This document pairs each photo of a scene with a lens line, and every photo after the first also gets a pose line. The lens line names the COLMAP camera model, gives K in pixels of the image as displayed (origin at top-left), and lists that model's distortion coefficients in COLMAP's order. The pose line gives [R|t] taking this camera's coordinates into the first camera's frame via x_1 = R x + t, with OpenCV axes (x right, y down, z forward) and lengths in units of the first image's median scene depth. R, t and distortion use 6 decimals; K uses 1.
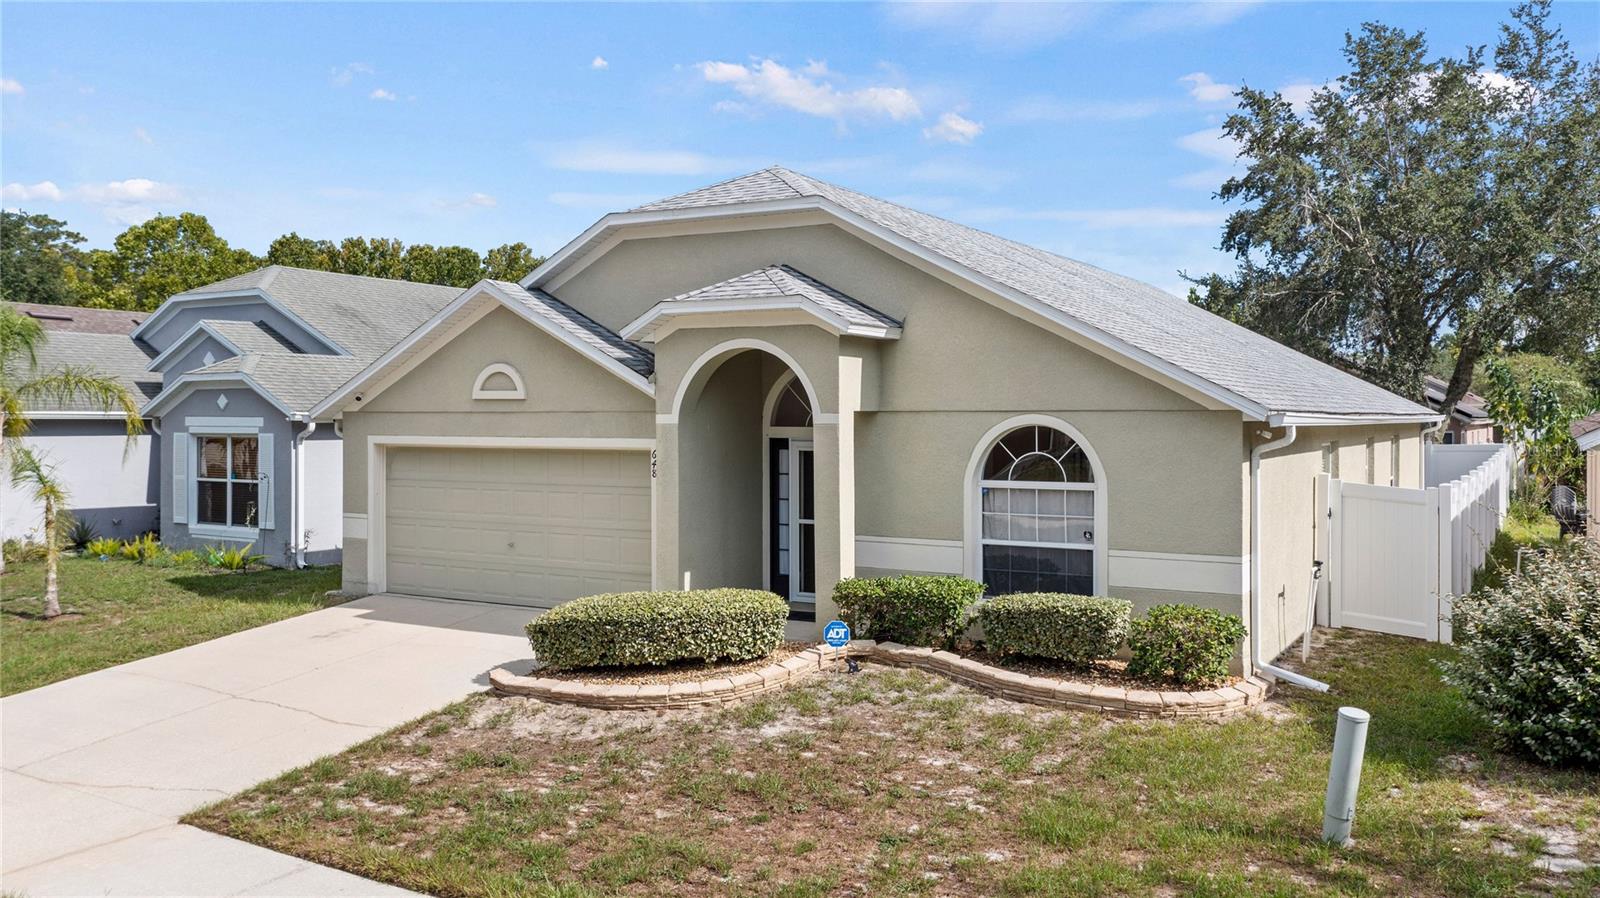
lens RADIAL K [[1274.6, 0, 798.6], [0, 1274.6, 413.9], [0, 0, 1]] dist [0.002465, 0.004606]
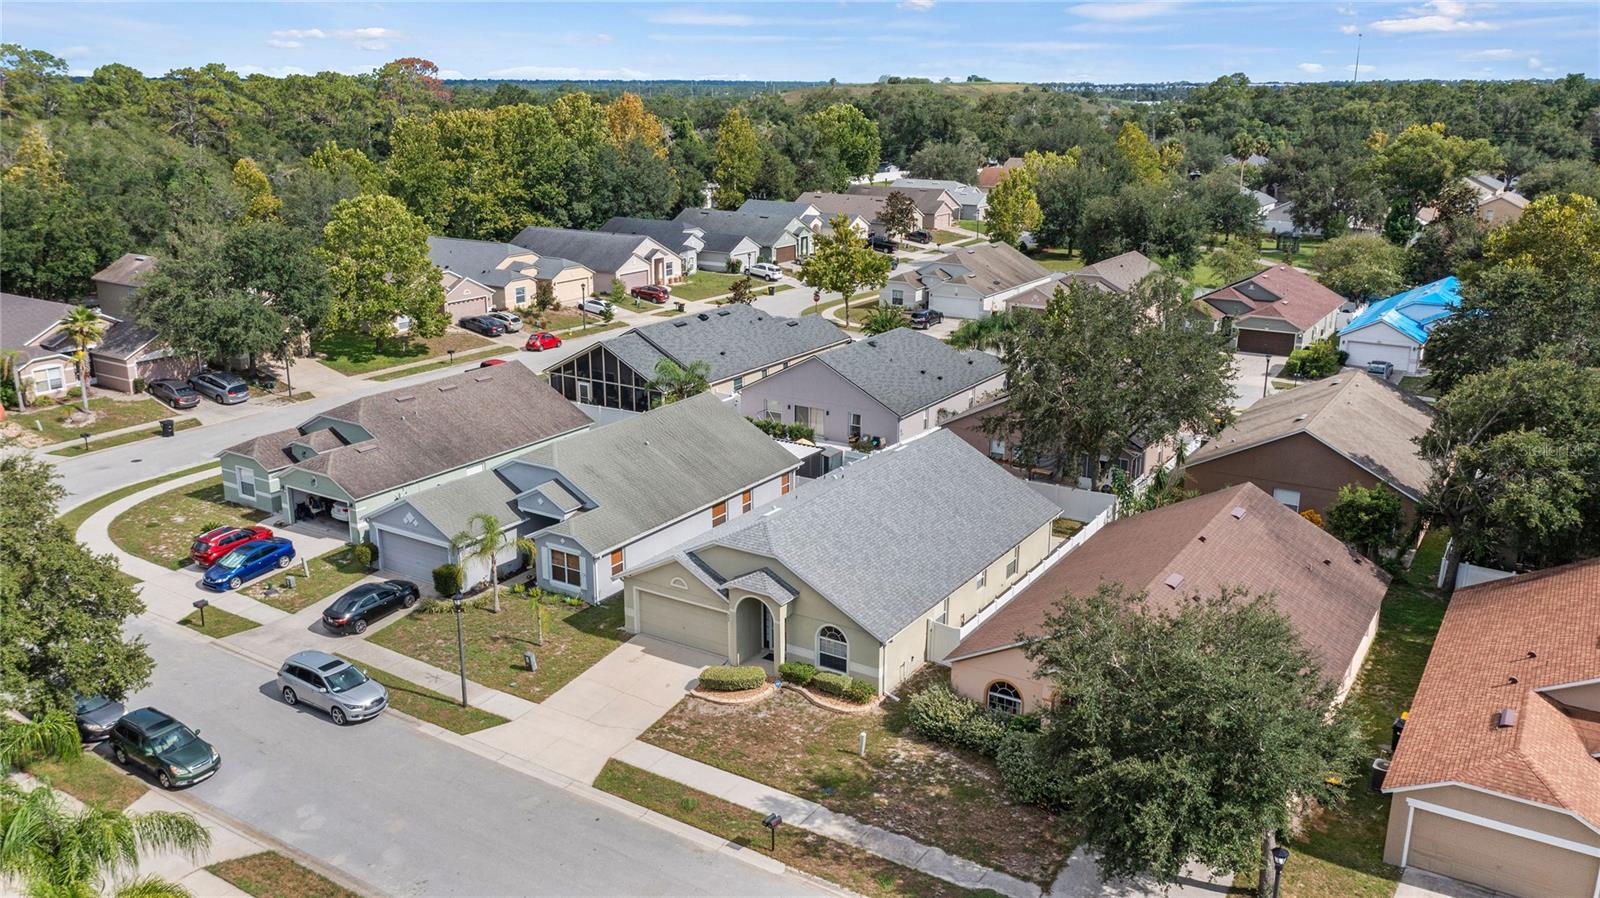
lens RADIAL K [[1266.3, 0, 800.0], [0, 1266.3, 449.0], [0, 0, 1]] dist [0.002926, 0.013869]
pose [[0.999668, 0.008818, -0.024207, 0.167038], [-0.001672, 0.959827, 0.280589, -1.452165], [0.025709, -0.280455, 0.959523, -2.285459]]
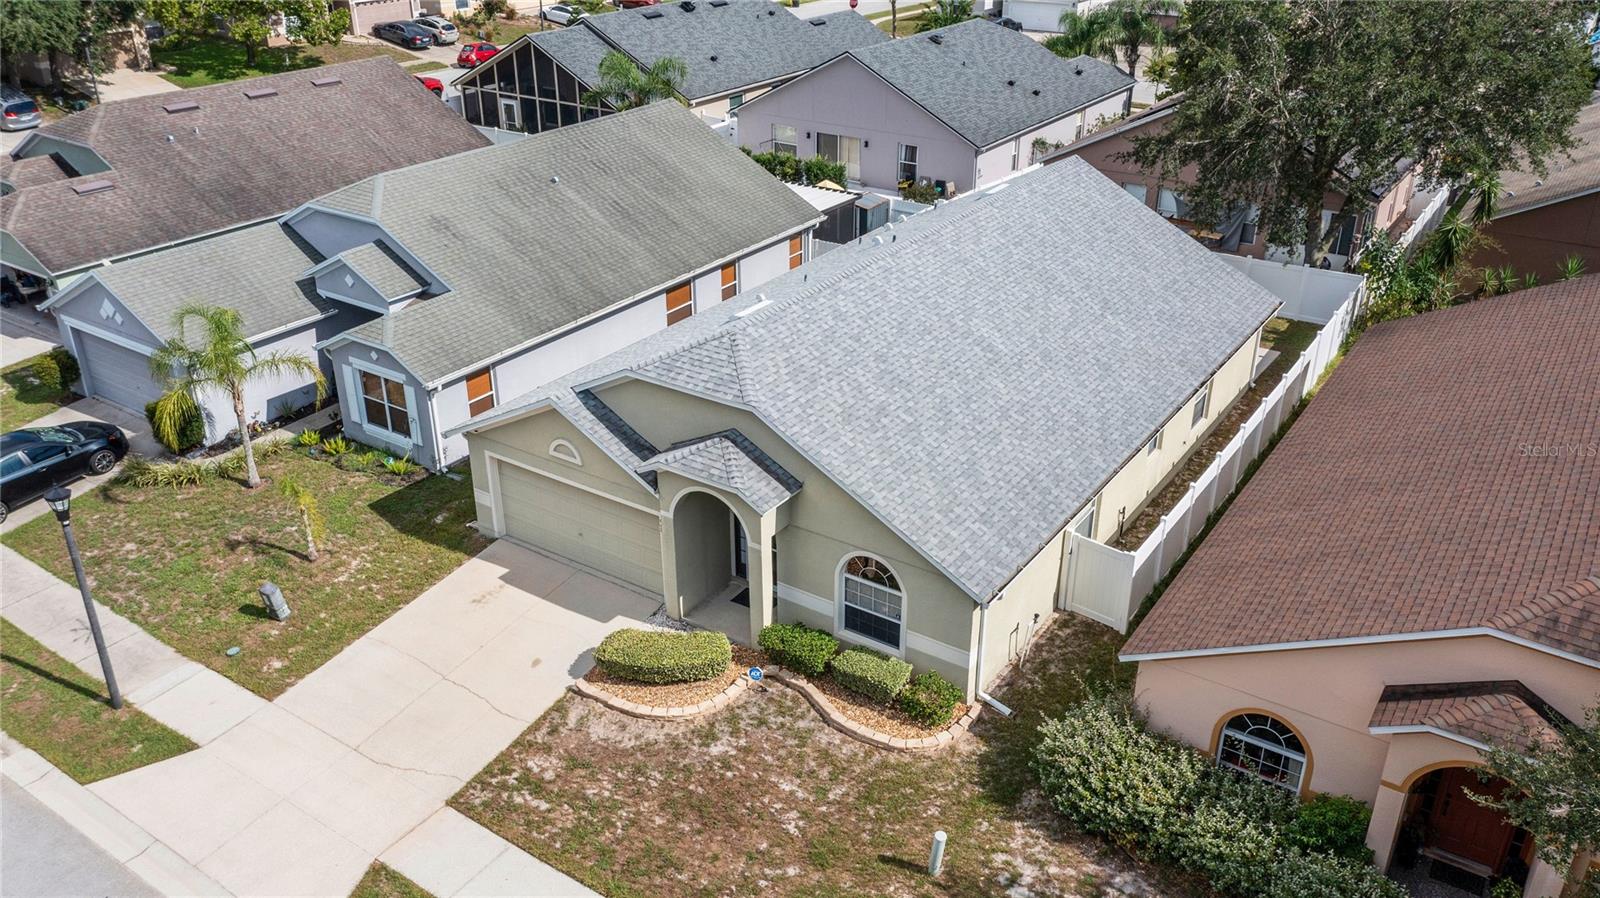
lens RADIAL K [[1266.3, 0, 800.0], [0, 1266.3, 449.0], [0, 0, 1]] dist [0.002926, 0.013869]
pose [[0.998520, 0.023809, -0.048900, 0.160235], [0.000674, 0.893605, 0.448853, -0.864639], [0.054384, -0.448222, 0.892266, -0.469014]]
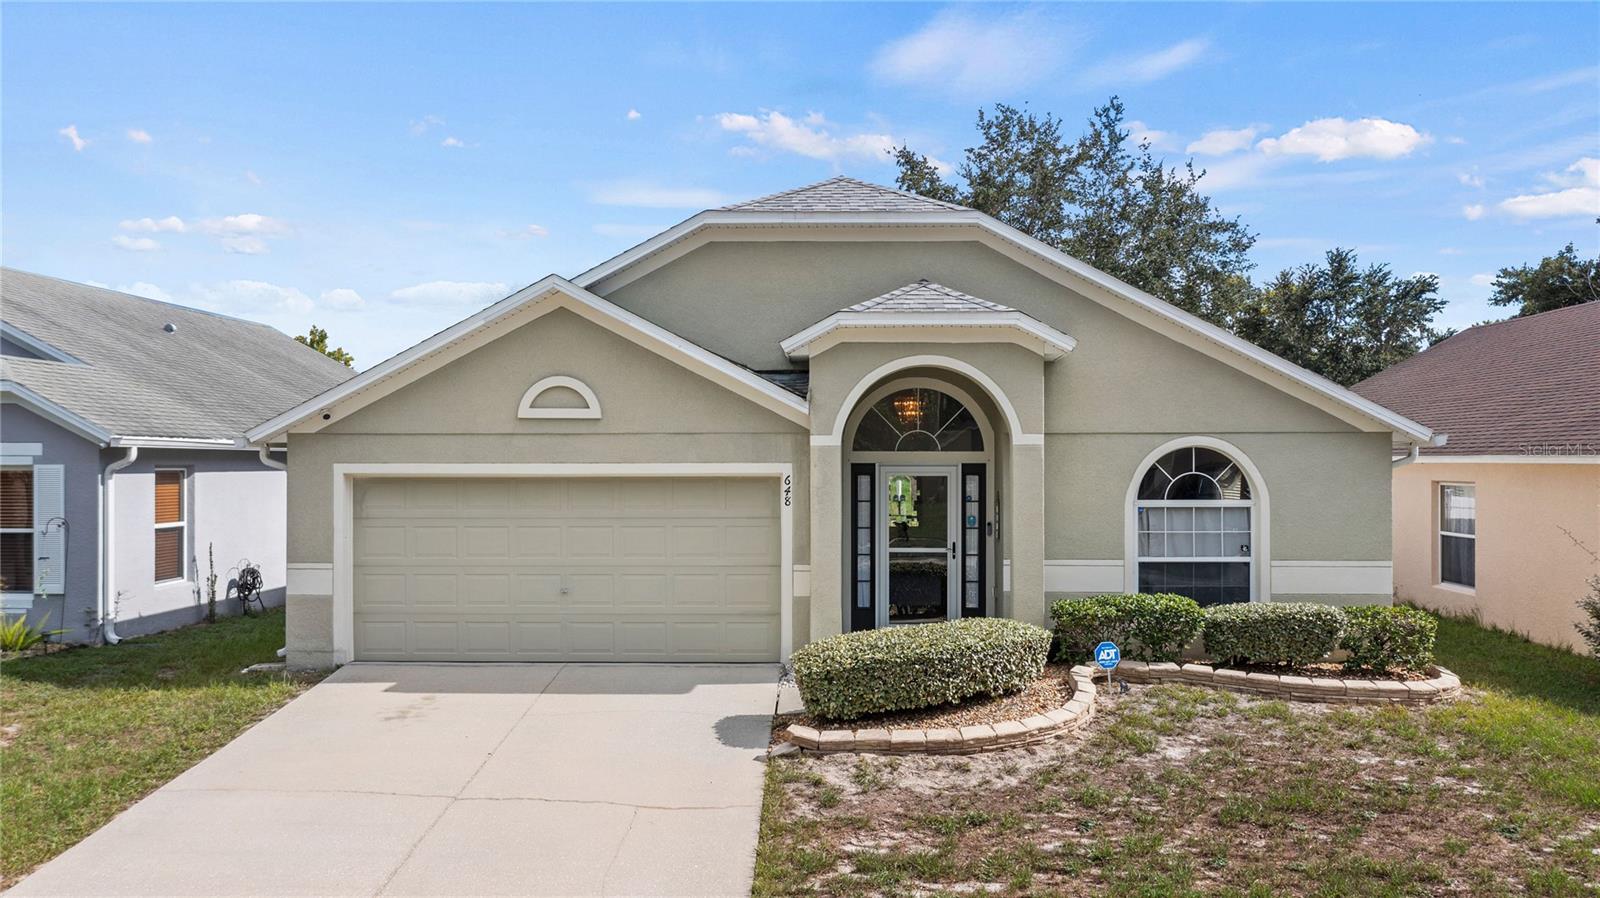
lens RADIAL K [[1266.3, 0, 800.0], [0, 1266.3, 449.0], [0, 0, 1]] dist [0.002926, 0.013869]
pose [[0.880276, 0.003131, 0.474451, -0.576717], [0.000343, 0.999974, -0.007235, 0.017330], [-0.474462, 0.006532, 0.880252, 0.218636]]
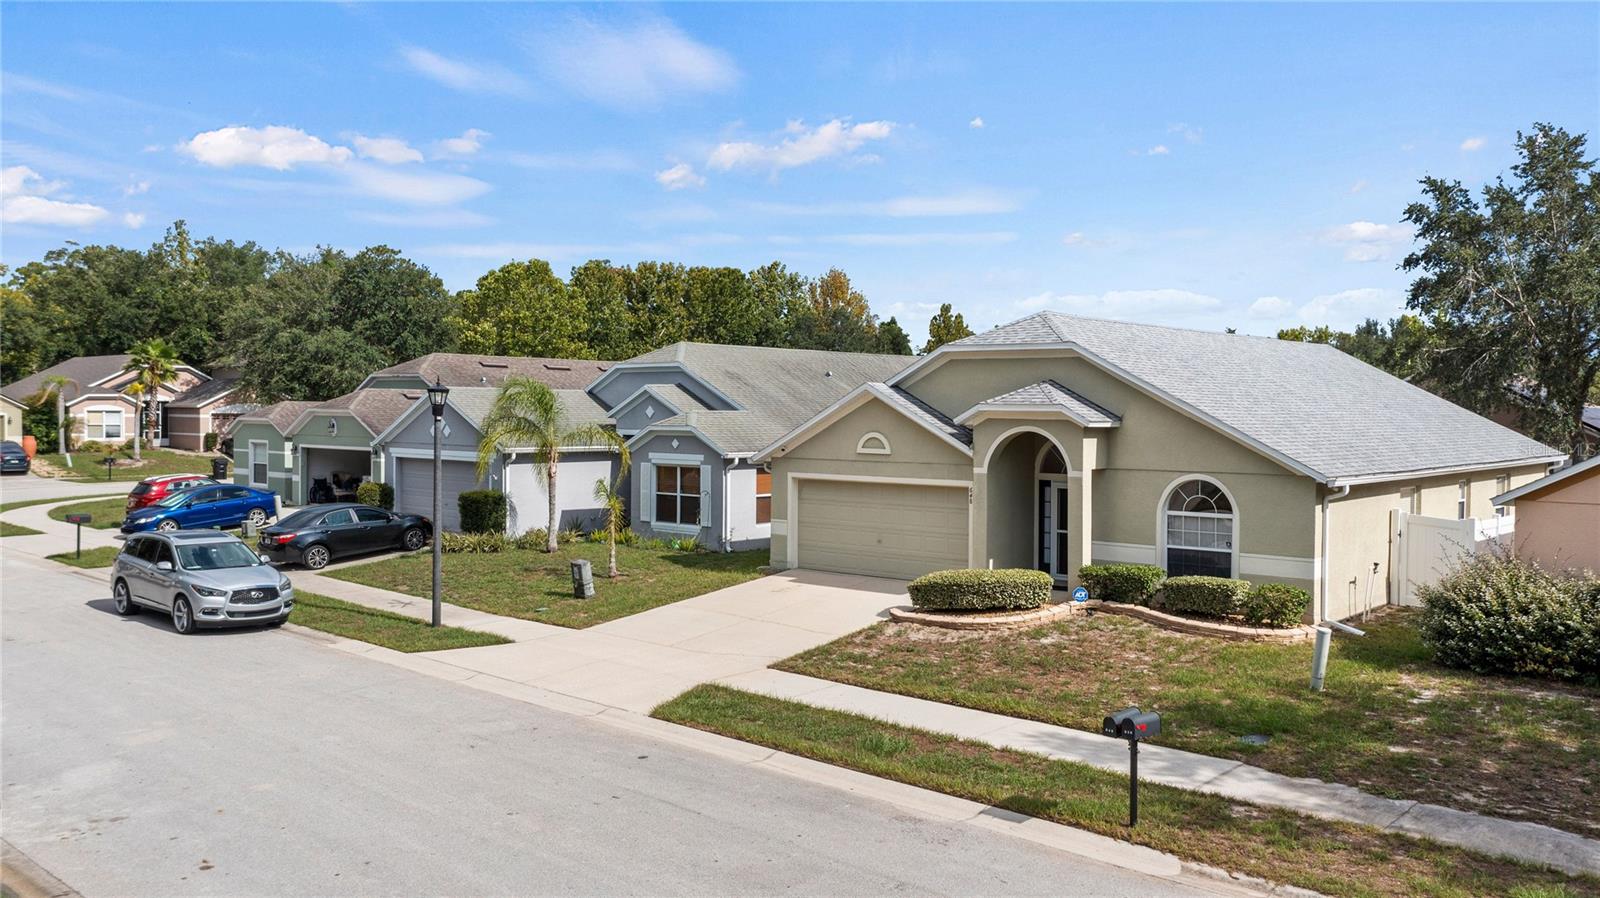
lens RADIAL K [[1274.0, 0, 800.0], [0, 1274.0, 449.0], [0, 0, 1]] dist [-0.009559, 0.048914]
pose [[0.983050, 0.010162, -0.183055, -0.029501], [-0.004381, 0.999480, 0.031956, -0.082353], [0.183285, -0.030613, 0.982583, -0.763268]]
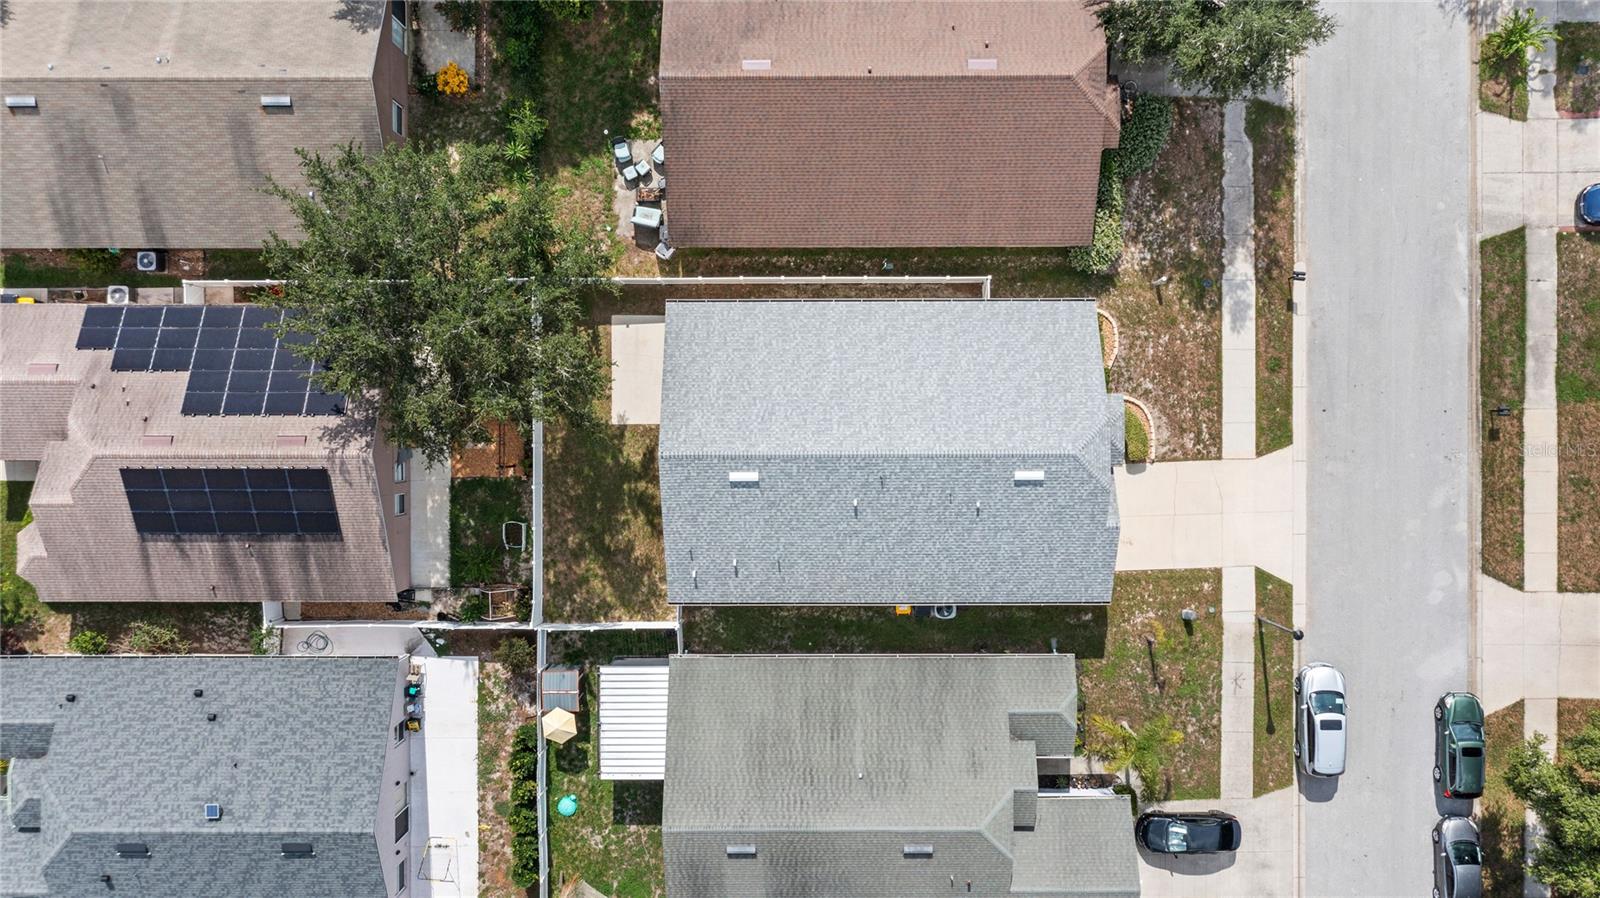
lens RADIAL K [[1266.3, 0, 800.0], [0, 1266.3, 449.0], [0, 0, 1]] dist [0.002926, 0.013869]
pose [[-0.518543, -0.854900, -0.016100, 0.456309], [-0.002492, -0.017318, 0.999847, -3.835812], [-0.855048, 0.518504, 0.006850, 1.814071]]
